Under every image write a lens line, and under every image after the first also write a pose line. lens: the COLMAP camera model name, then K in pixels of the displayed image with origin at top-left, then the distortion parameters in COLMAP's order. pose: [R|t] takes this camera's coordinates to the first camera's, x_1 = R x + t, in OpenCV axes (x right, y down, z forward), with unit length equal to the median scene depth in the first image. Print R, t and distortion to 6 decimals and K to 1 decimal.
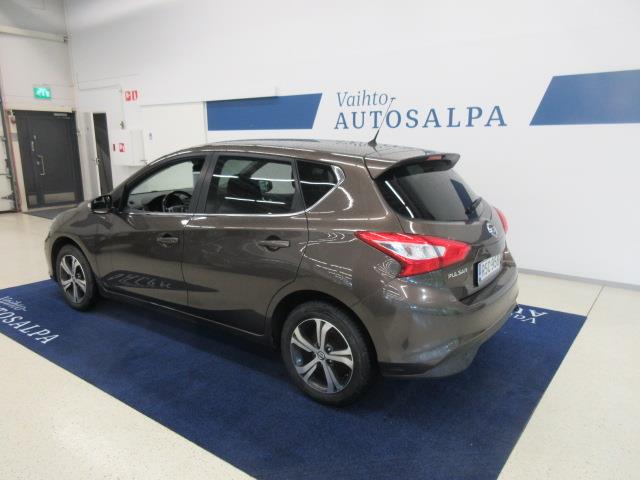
lens RADIAL K [[488.5, 0, 320.3], [0, 488.5, 239.8], [0, 0, 1]] dist [0.007564, 0.007300]
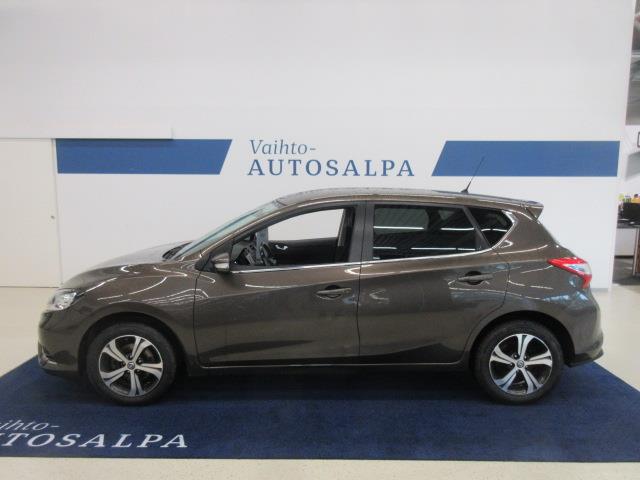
lens RADIAL K [[488.5, 0, 321.5], [0, 488.5, 239.6], [0, 0, 1]] dist [0.007564, 0.007300]
pose [[0.796064, -0.065310, 0.601678, -0.550601], [0.115452, 0.992291, -0.045042, -0.037214], [-0.594098, 0.105321, 0.797468, 0.140589]]
